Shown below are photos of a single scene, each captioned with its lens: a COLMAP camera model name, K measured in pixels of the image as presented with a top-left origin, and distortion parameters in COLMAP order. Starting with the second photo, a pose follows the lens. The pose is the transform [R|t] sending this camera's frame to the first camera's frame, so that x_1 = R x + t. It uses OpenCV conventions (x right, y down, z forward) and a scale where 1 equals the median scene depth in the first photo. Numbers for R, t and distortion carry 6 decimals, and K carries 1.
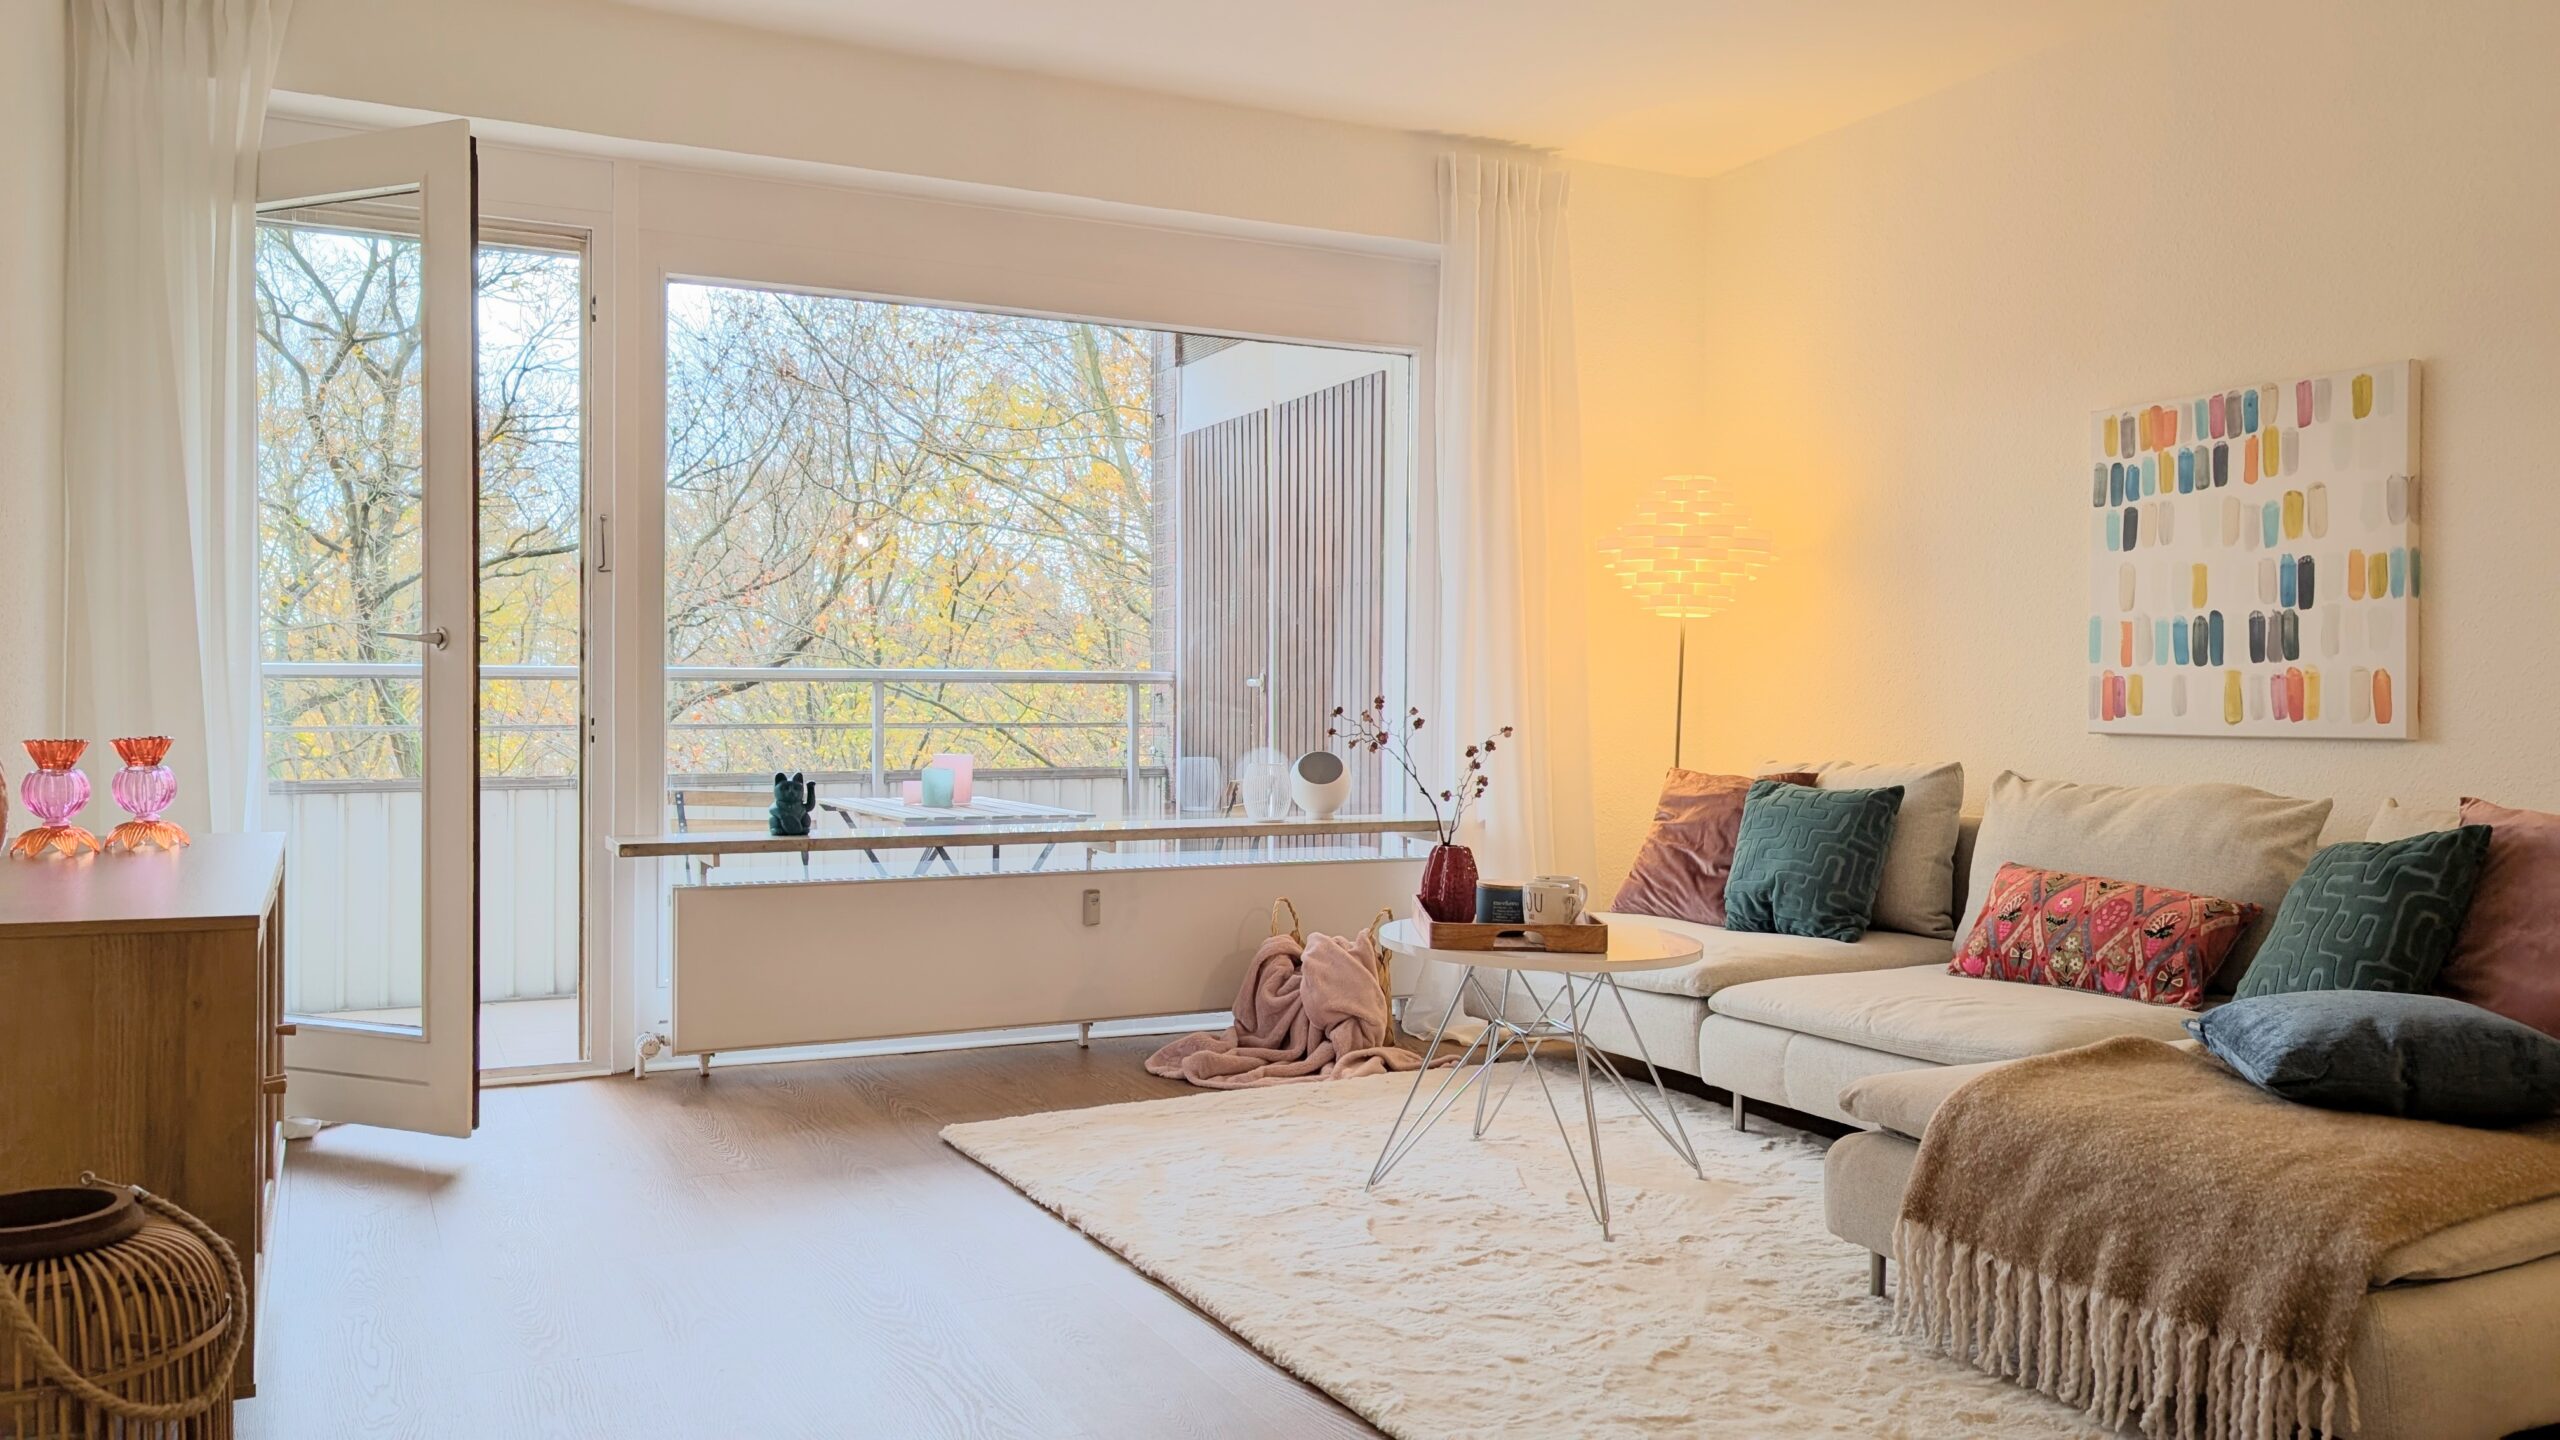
lens RADIAL K [[1831.3, 0, 1282.8], [0, 1831.3, 718.4], [0, 0, 1]] dist [-0.013259, 0.001938]
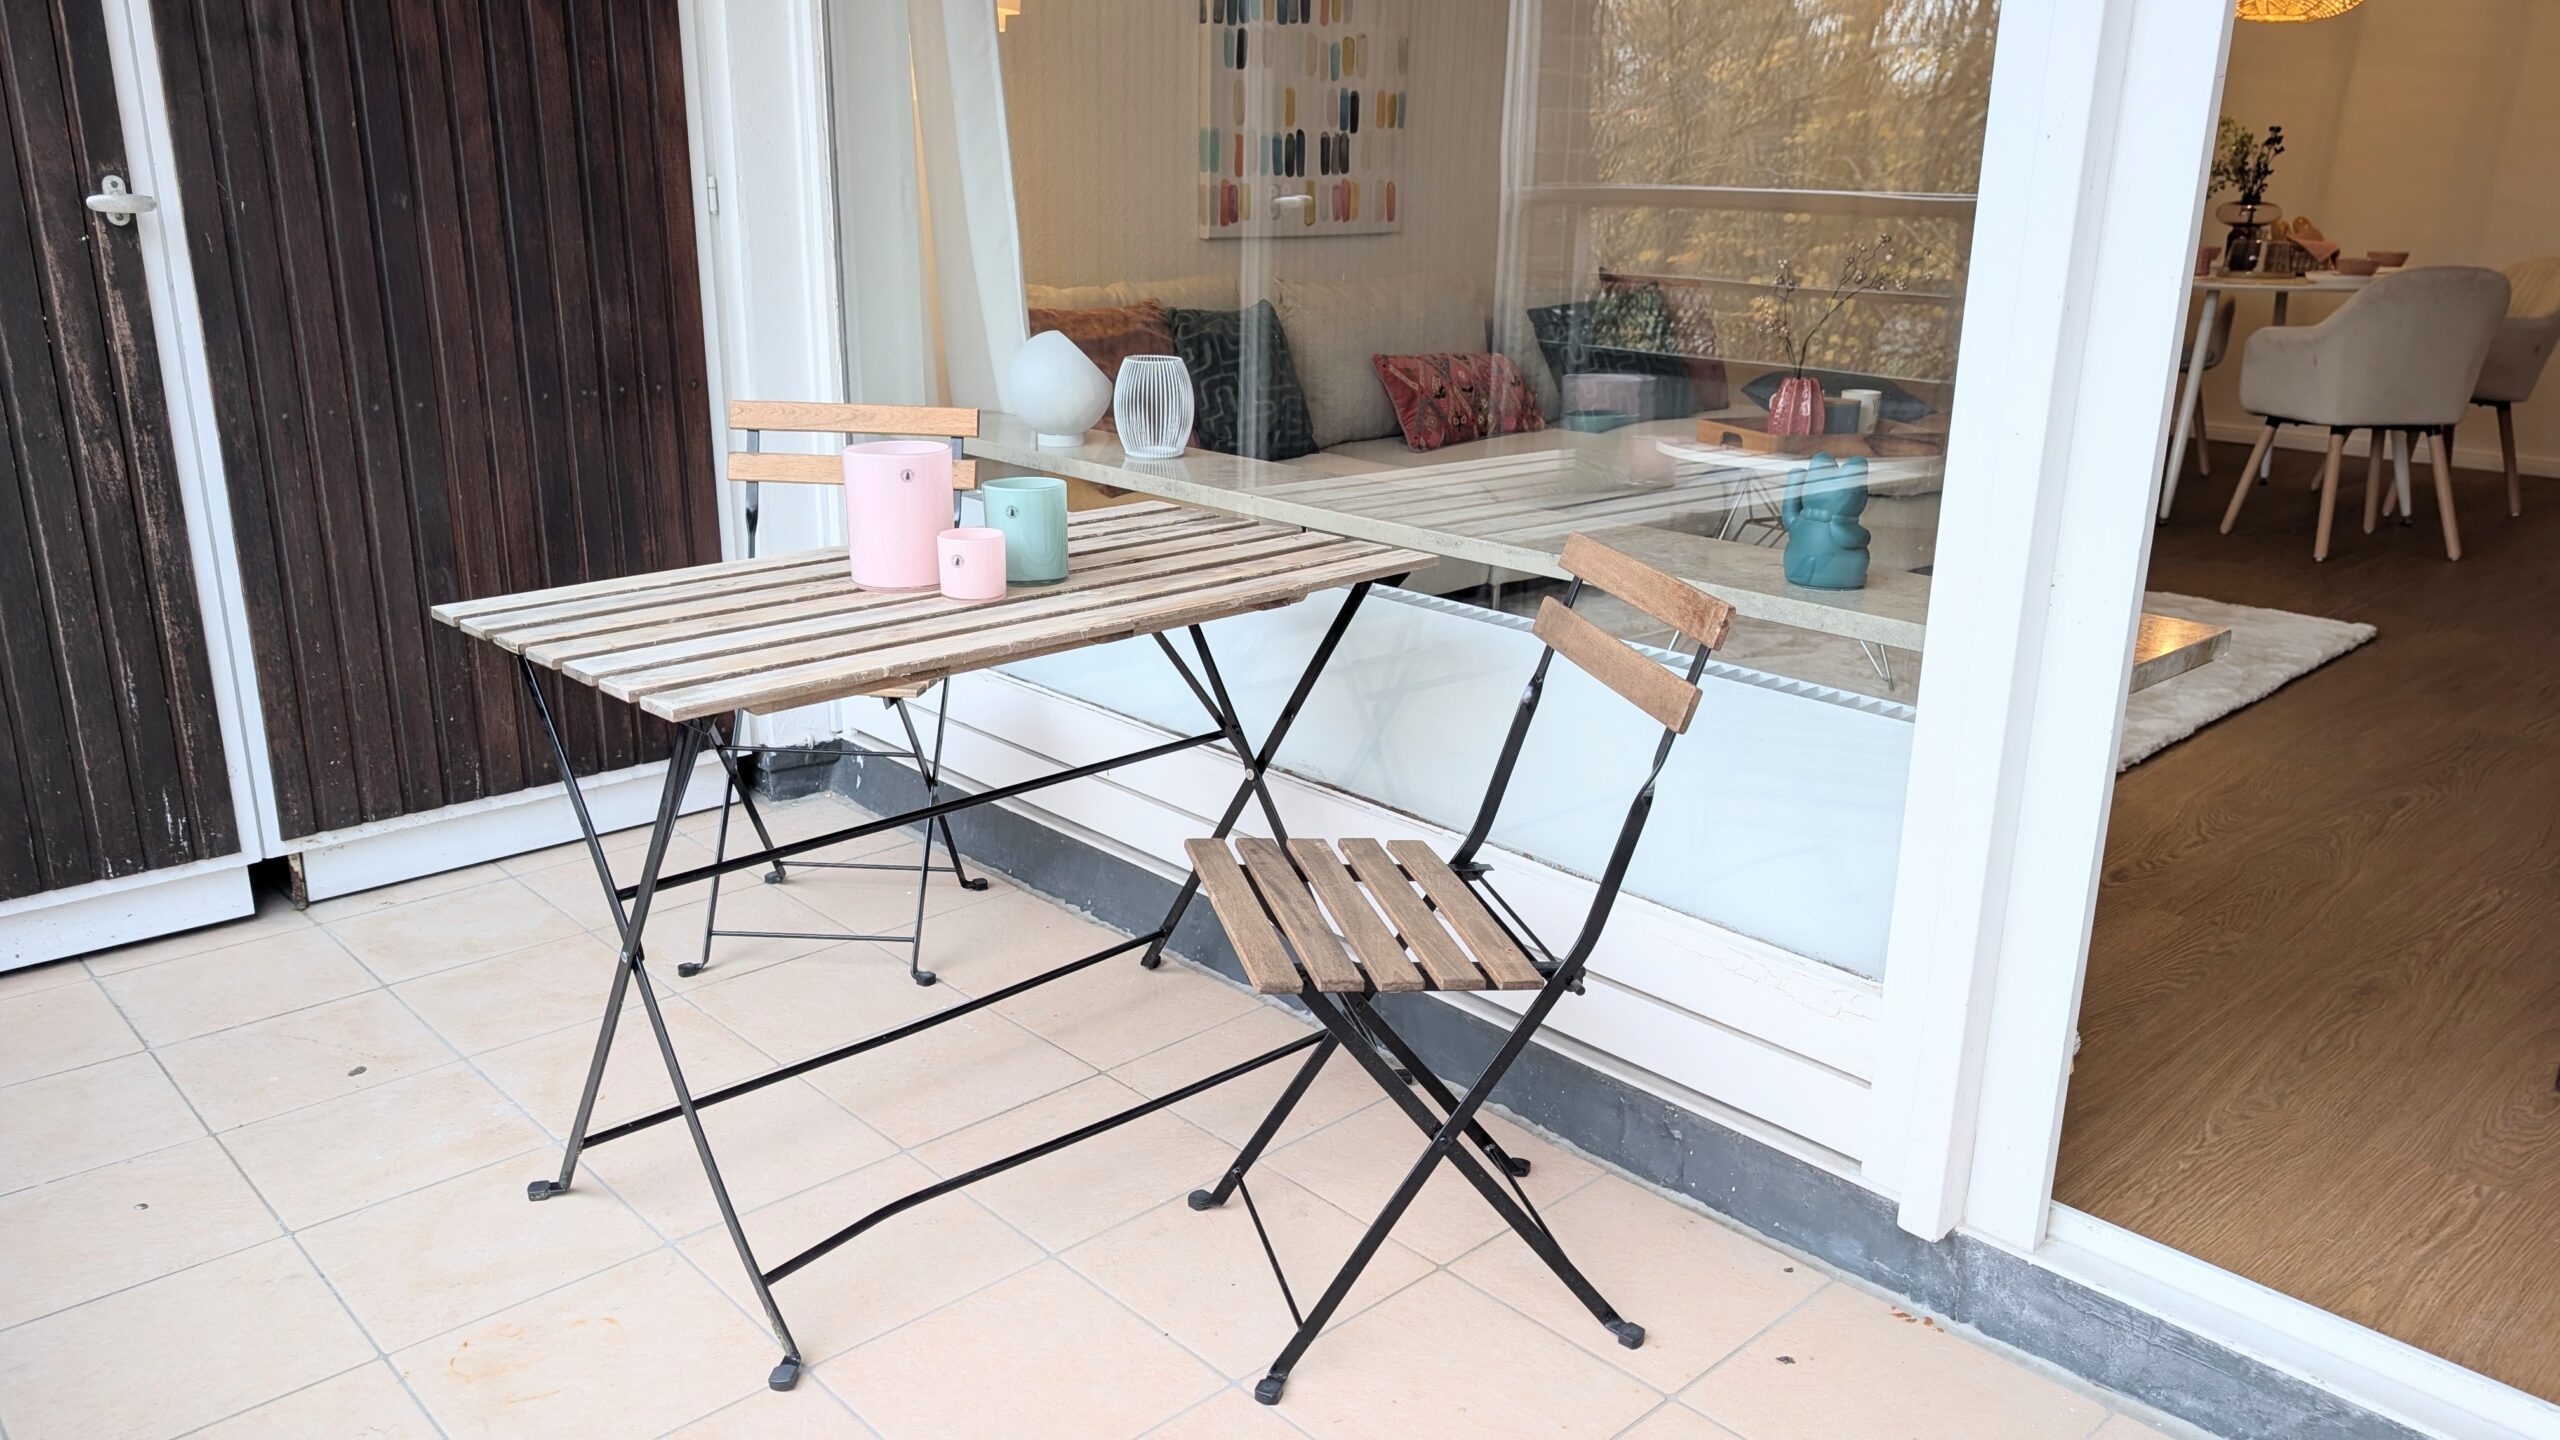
lens RADIAL K [[1831.3, 0, 1283.2], [0, 1831.3, 718.9], [0, 0, 1]] dist [-0.013259, 0.001938]
pose [[-0.253290, -0.286420, 0.924017, -0.751289], [0.000483, 0.955127, 0.296195, -0.046122], [-0.967390, 0.075470, -0.241785, 1.366159]]
